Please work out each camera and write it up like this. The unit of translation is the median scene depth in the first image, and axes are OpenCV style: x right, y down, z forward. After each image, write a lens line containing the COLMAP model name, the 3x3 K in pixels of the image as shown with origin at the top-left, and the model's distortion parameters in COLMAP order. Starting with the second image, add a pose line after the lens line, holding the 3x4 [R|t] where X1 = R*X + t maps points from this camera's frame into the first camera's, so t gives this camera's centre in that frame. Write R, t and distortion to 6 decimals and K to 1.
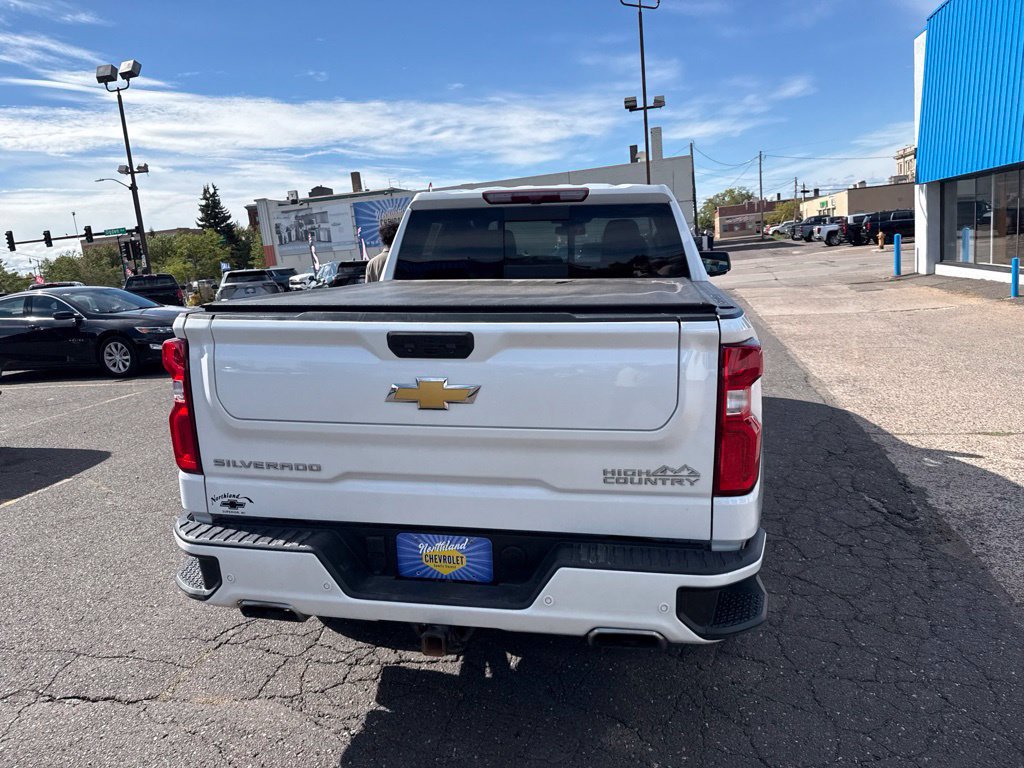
lens RADIAL K [[718.0, 0, 518.3], [0, 718.0, 381.5], [0, 0, 1]] dist [0.037674, -0.044279]
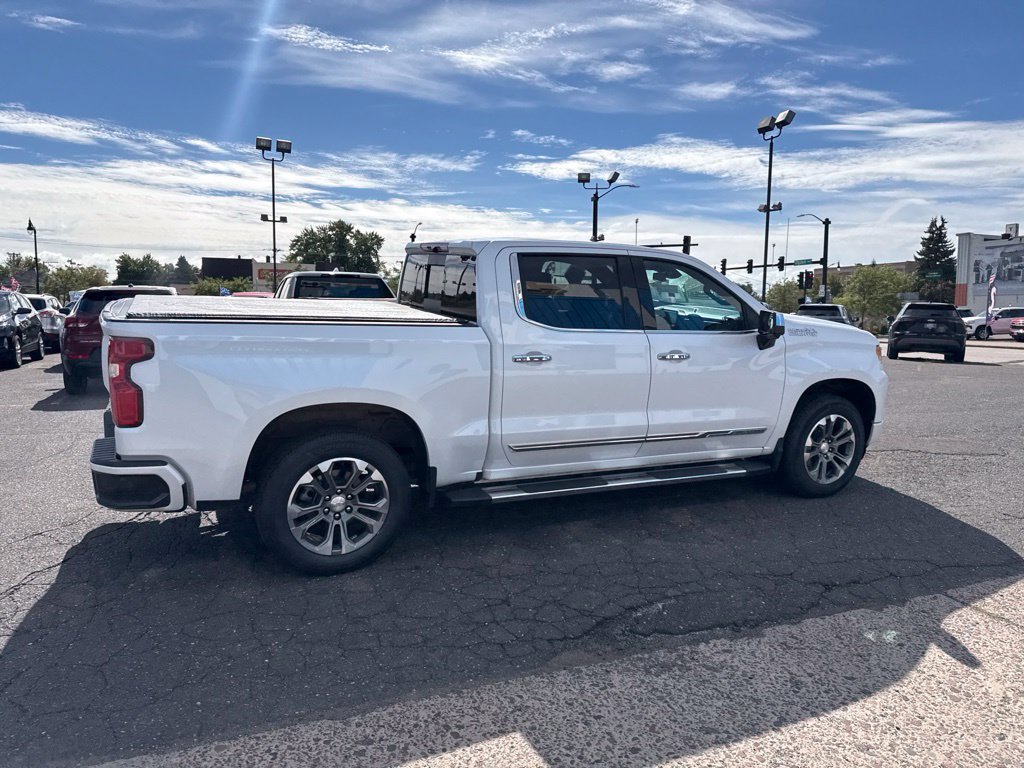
lens RADIAL K [[718.0, 0, 518.5], [0, 718.0, 378.9], [0, 0, 1]] dist [0.037674, -0.044279]
pose [[0.588554, 0.168664, -0.790668, 1.076940], [-0.204822, 0.977197, 0.055990, -0.119911], [0.782082, 0.128993, 0.609679, 0.332676]]
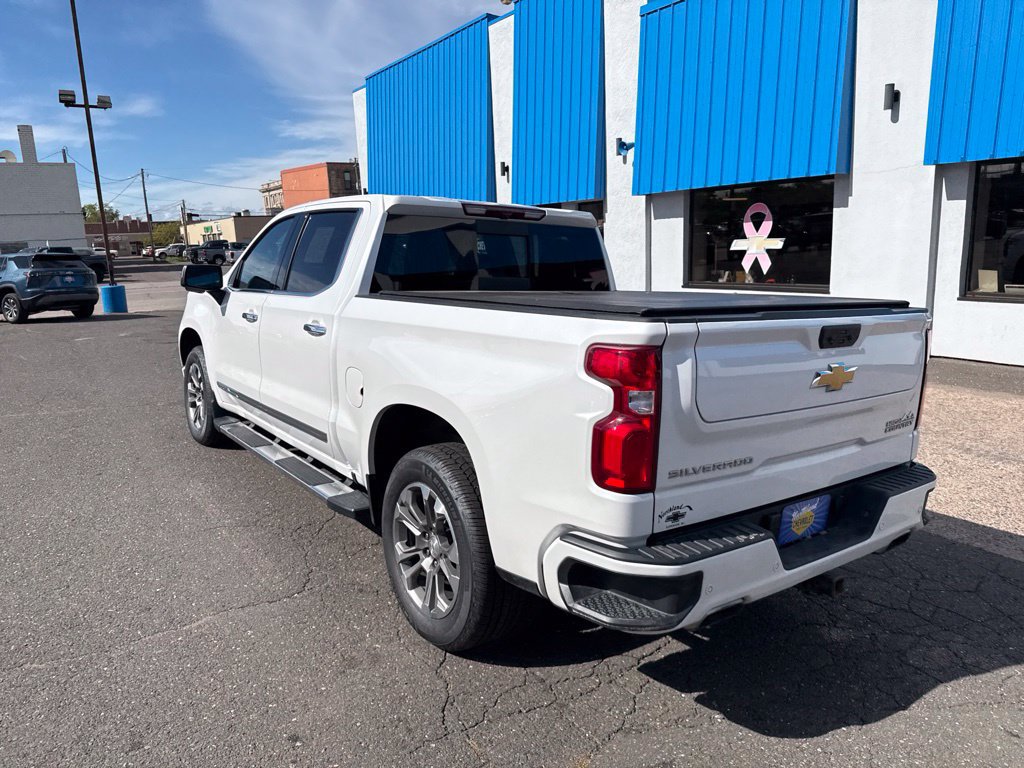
lens RADIAL K [[718.0, 0, 507.1], [0, 718.0, 376.8], [0, 0, 1]] dist [0.037674, -0.044279]
pose [[0.695392, -0.074799, 0.714728, -0.672826], [0.102738, 0.994700, 0.004141, -0.022545], [-0.711249, 0.070550, 0.699391, 0.265837]]
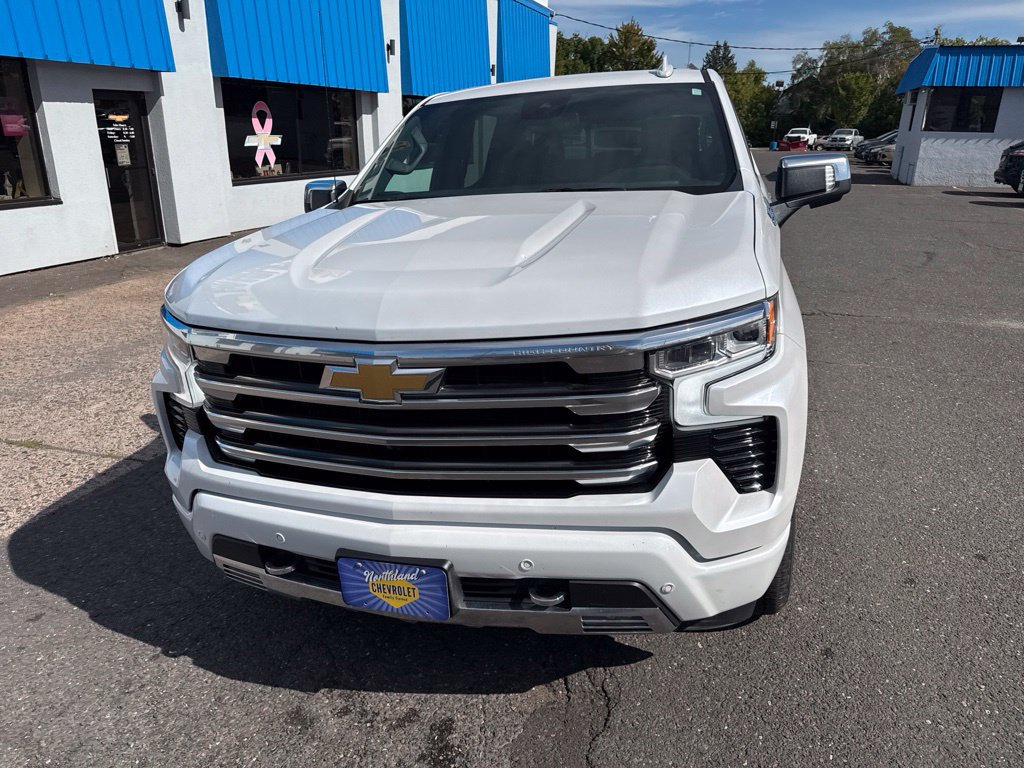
lens RADIAL K [[718.0, 0, 517.1], [0, 718.0, 392.0], [0, 0, 1]] dist [0.037674, -0.044279]
pose [[-0.991600, 0.038632, 0.123440, 0.052253], [0.095210, 0.863985, 0.494434, -0.428237], [-0.087550, 0.502034, -0.860405, 2.185879]]
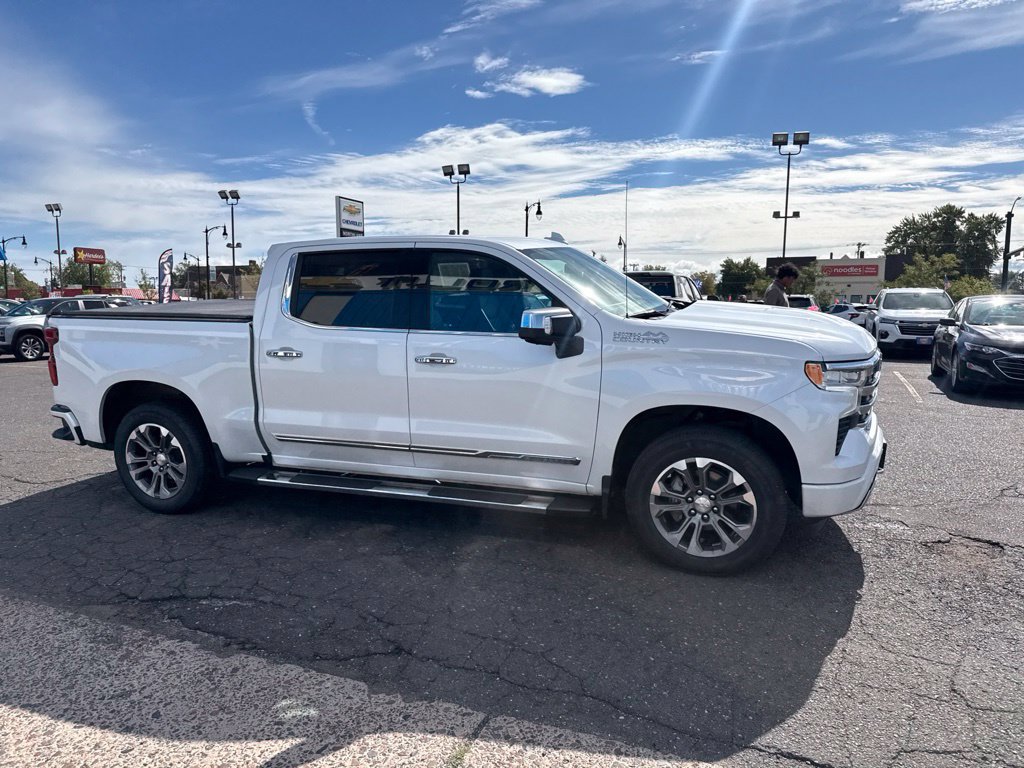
lens RADIAL K [[718.0, 0, 516.1], [0, 718.0, 389.8], [0, 0, 1]] dist [0.037674, -0.044279]
pose [[-0.167784, 0.199983, -0.965327, 1.277997], [-0.162474, 0.960208, 0.227162, -0.349510], [0.972343, 0.194955, -0.128616, 1.470391]]
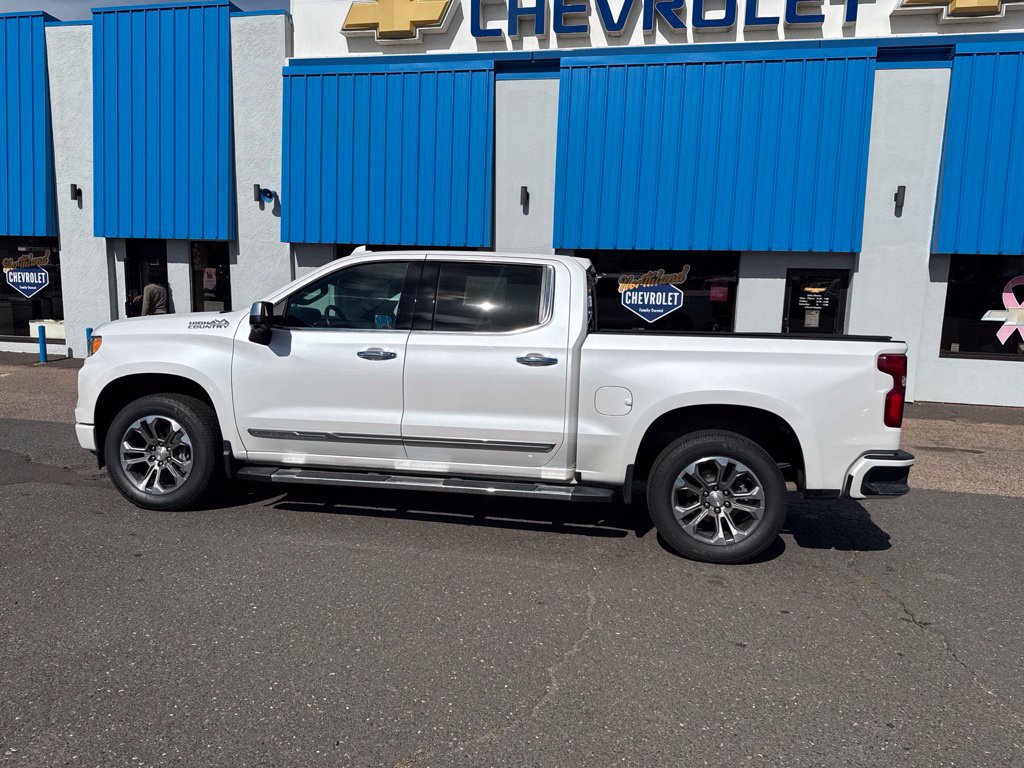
lens RADIAL K [[718.0, 0, 504.2], [0, 718.0, 389.3], [0, 0, 1]] dist [0.037674, -0.044279]
pose [[-0.013081, -0.059925, 0.998117, -1.278654], [0.151744, 0.986522, 0.061218, -0.133434], [-0.988333, 0.152259, -0.003811, 1.115327]]
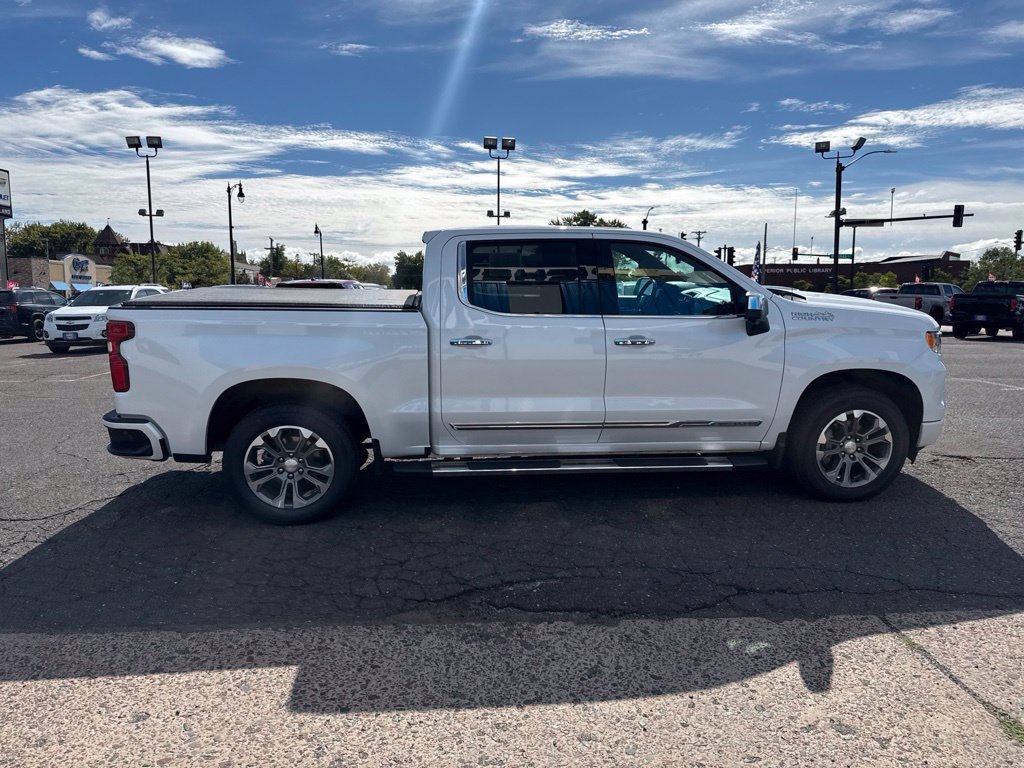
lens RADIAL K [[718.0, 0, 509.5], [0, 718.0, 386.0], [0, 0, 1]] dist [0.037674, -0.044279]
pose [[0.273463, 0.203572, -0.940094, 1.316518], [-0.192234, 0.969197, 0.153956, -0.208243], [0.942478, 0.138617, 0.304174, 0.709567]]
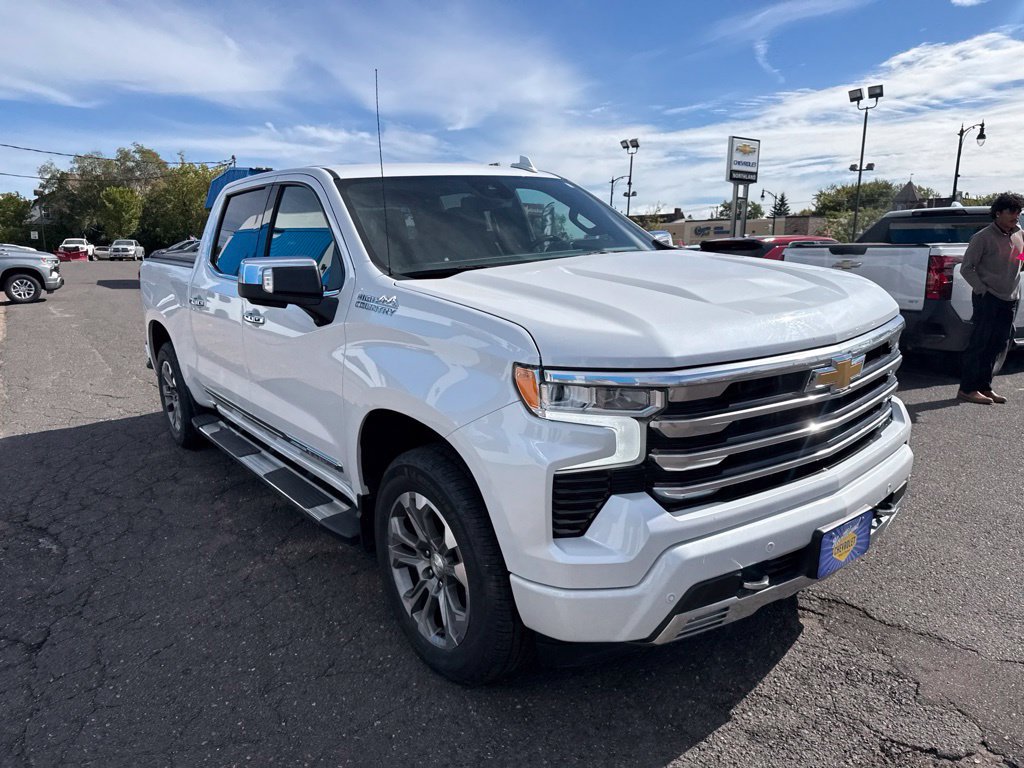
lens RADIAL K [[718.0, 0, 516.0], [0, 718.0, 378.7], [0, 0, 1]] dist [0.037674, -0.044279]
pose [[-0.675043, 0.206081, -0.708412, 0.722723], [-0.085983, 0.931678, 0.352963, -0.400907], [0.732751, 0.299176, -0.611204, 1.985775]]
